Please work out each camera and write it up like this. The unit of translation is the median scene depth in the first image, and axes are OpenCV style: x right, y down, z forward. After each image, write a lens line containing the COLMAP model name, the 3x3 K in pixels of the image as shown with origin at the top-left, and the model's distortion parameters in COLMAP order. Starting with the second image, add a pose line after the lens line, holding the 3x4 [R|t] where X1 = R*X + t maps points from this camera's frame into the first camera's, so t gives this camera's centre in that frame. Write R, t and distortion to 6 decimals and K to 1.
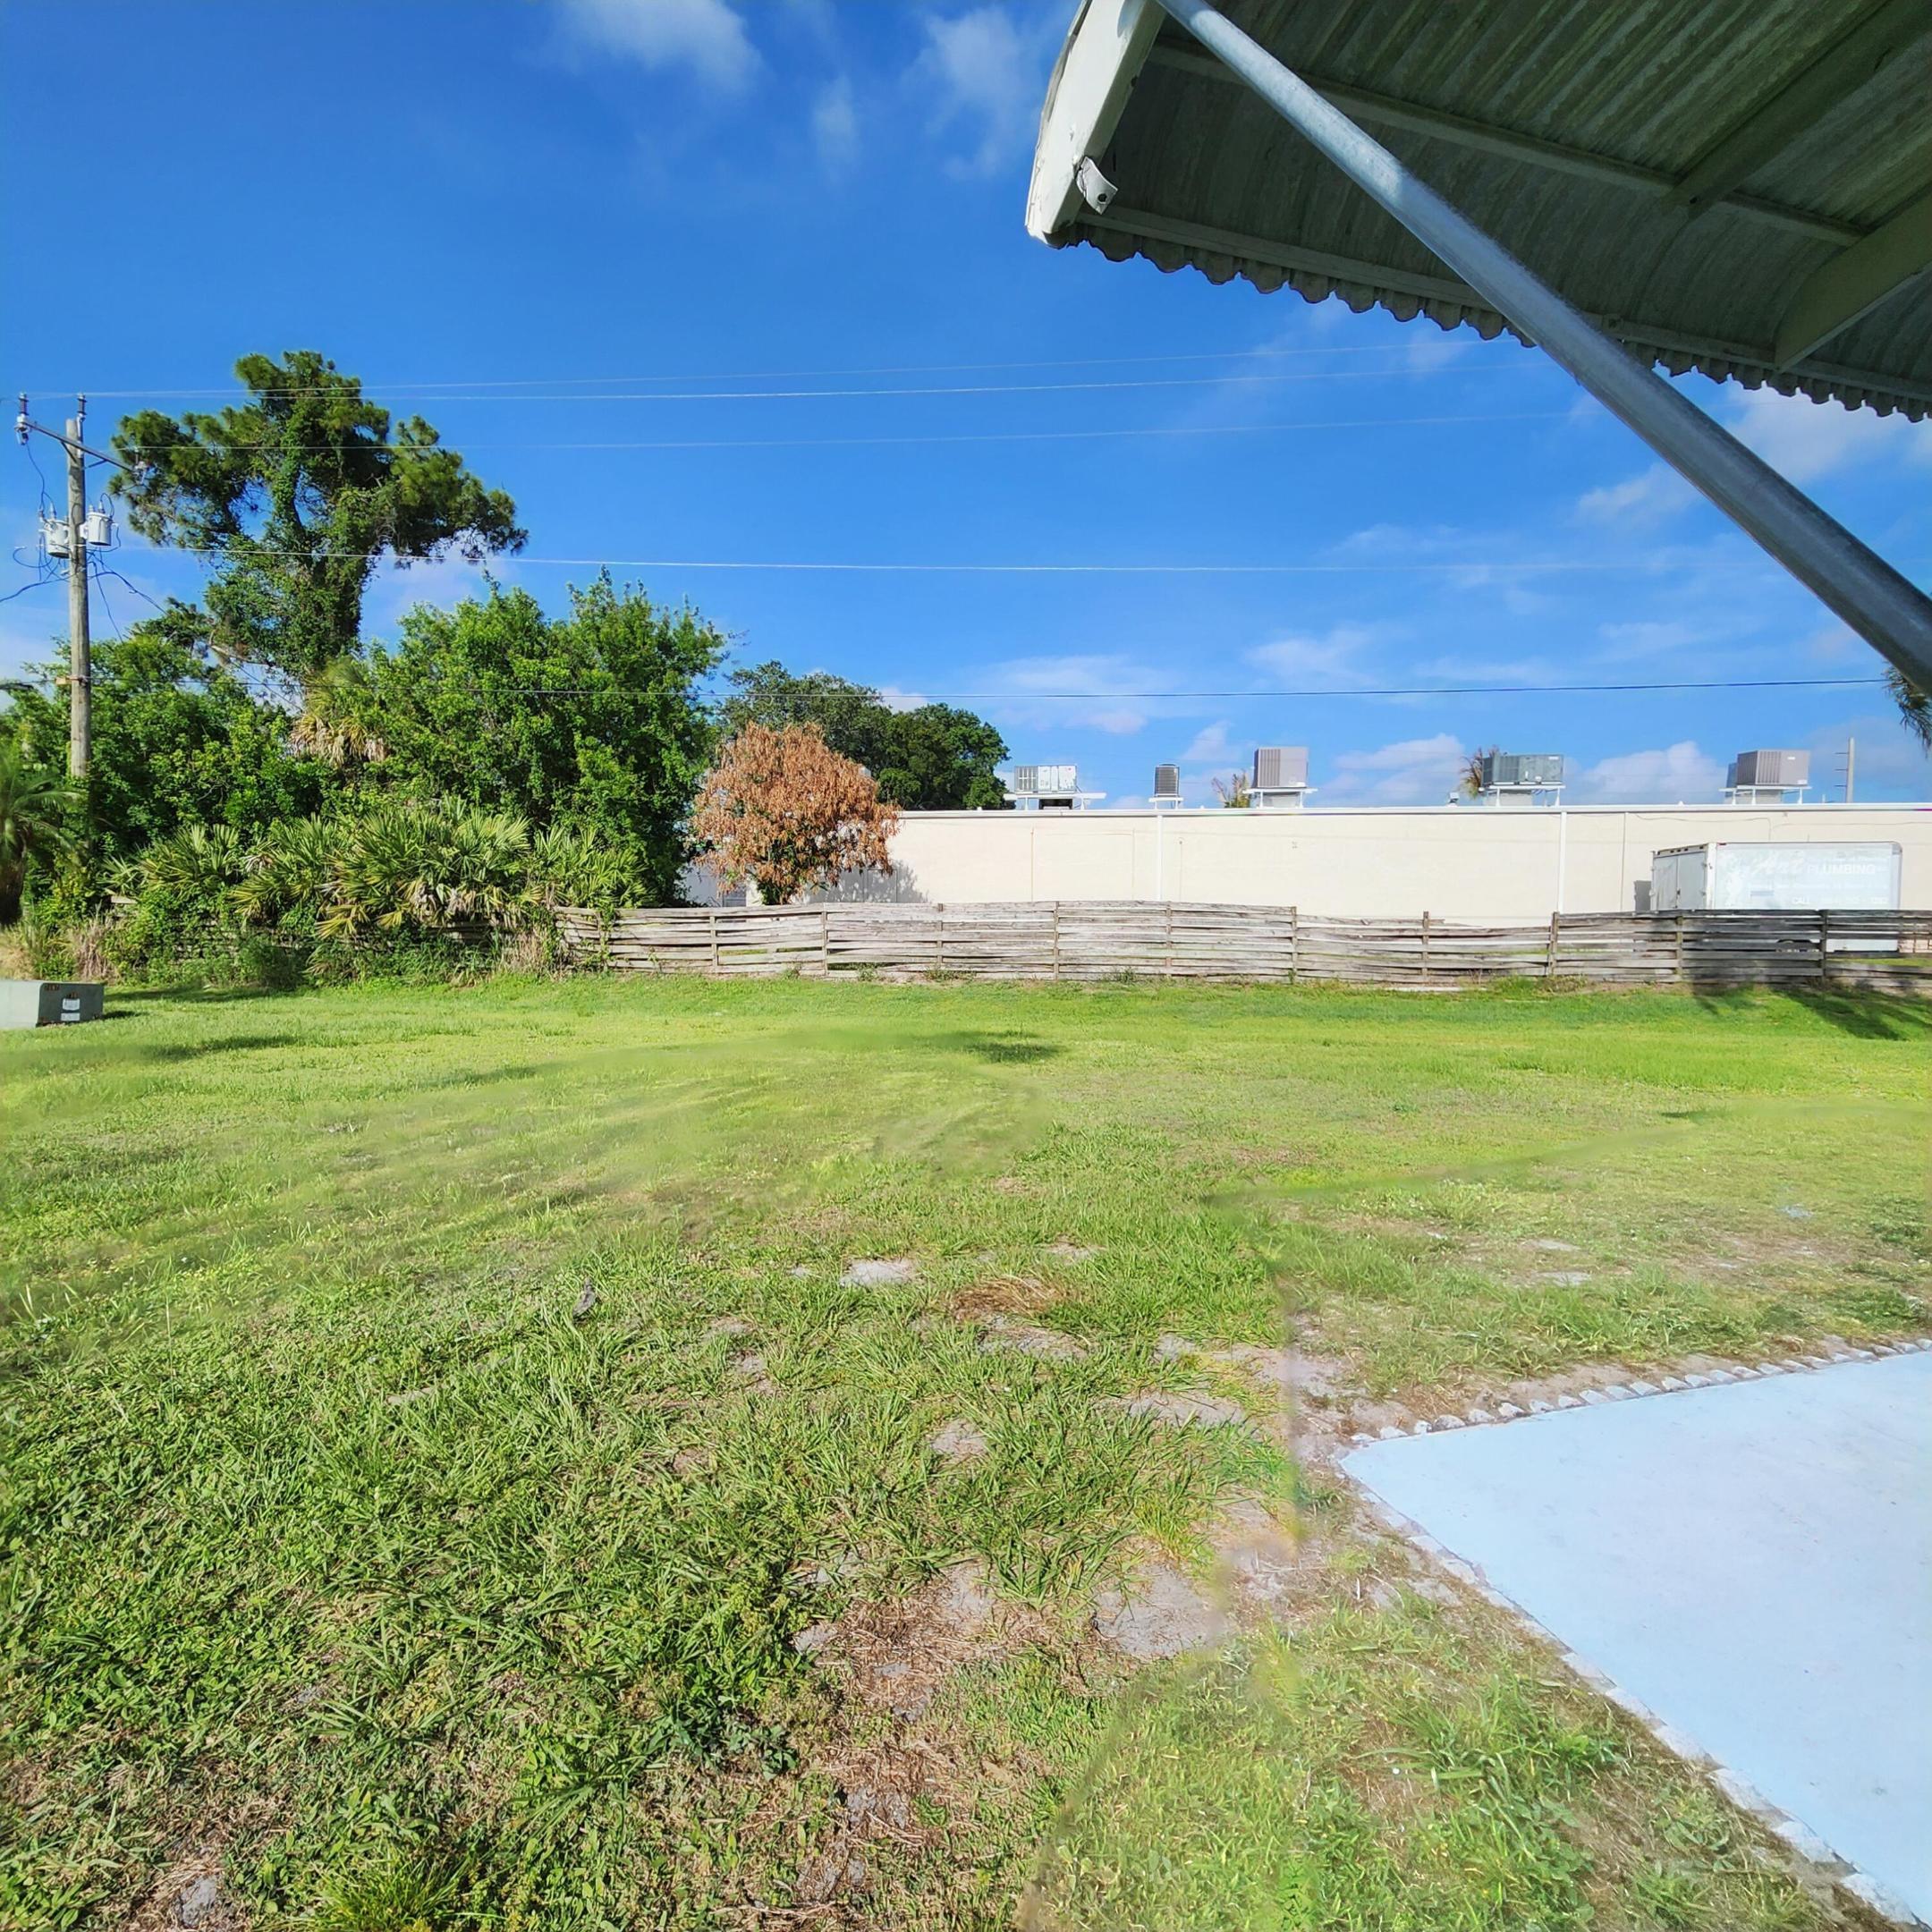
lens RADIAL K [[1032.1, 0, 956.1], [0, 1032.1, 989.8], [0, 0, 1]] dist [-0.000680, -0.001080]
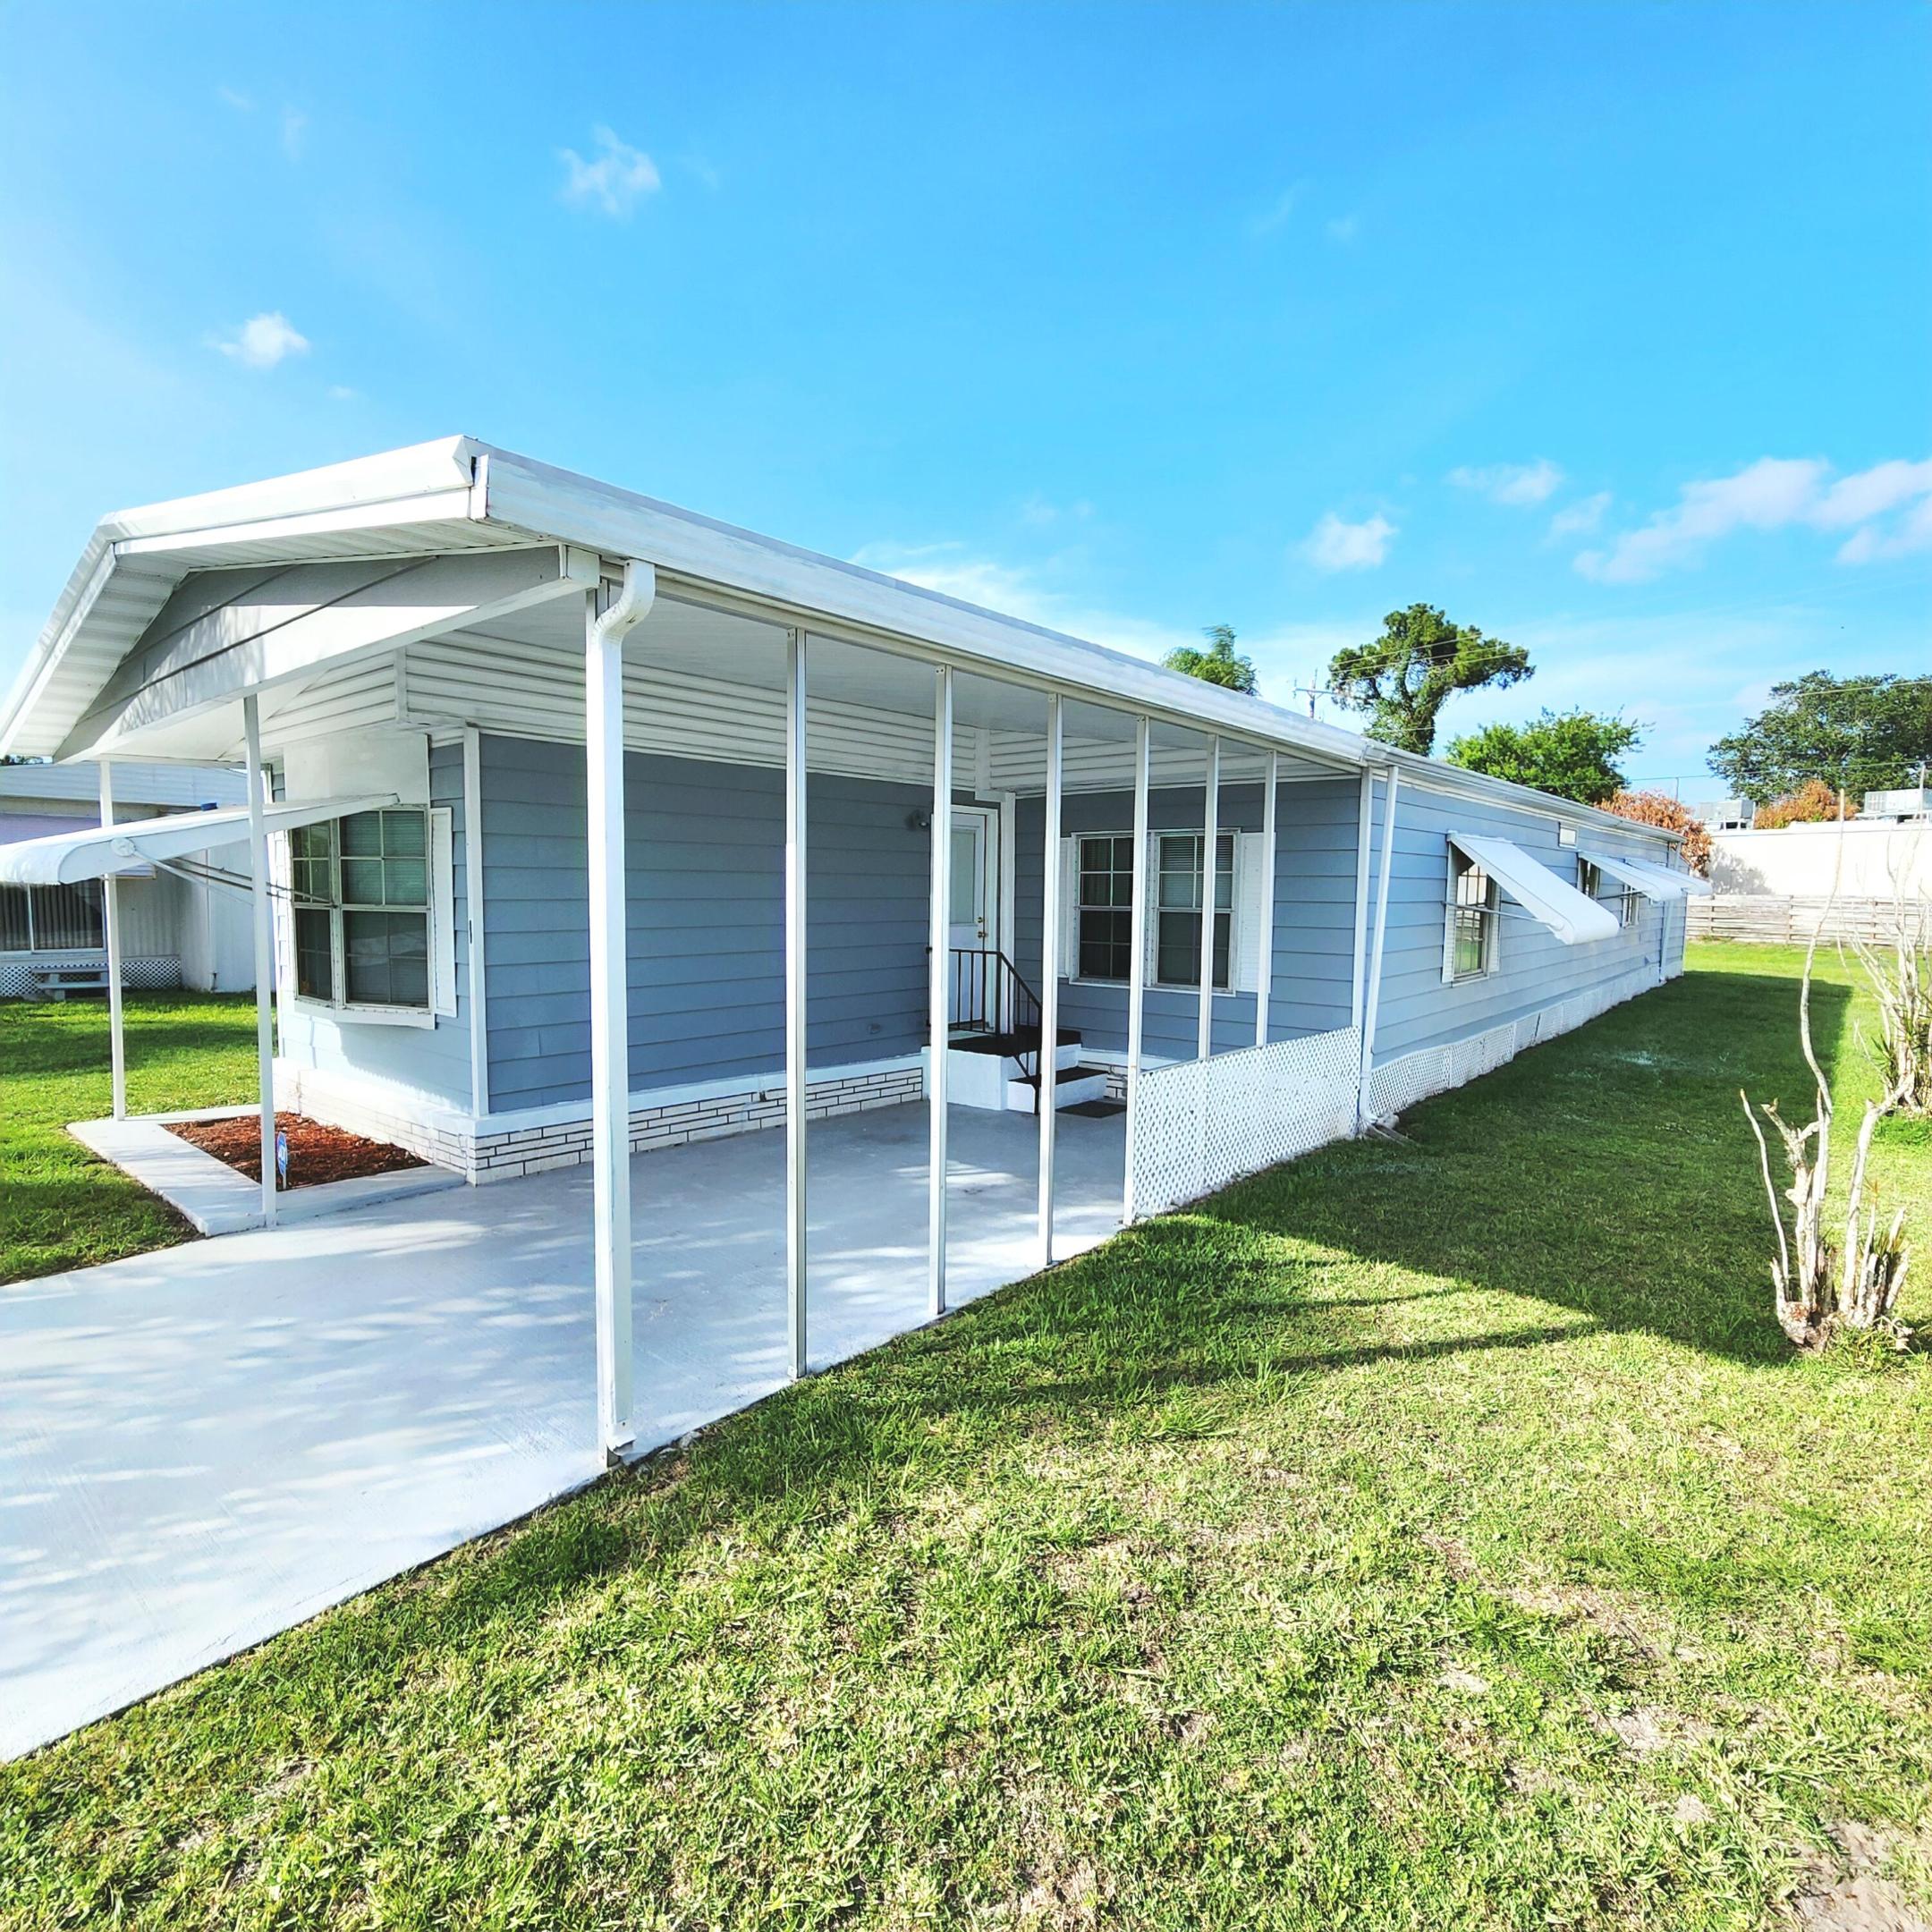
lens RADIAL K [[1032.1, 0, 956.1], [0, 1032.1, 989.8], [0, 0, 1]] dist [-0.000680, -0.001080]
pose [[0.550827, 0.087411, -0.830030, 0.532932], [-0.074731, 0.995671, 0.055261, 0.051727], [0.831267, 0.031590, 0.554975, -0.728862]]
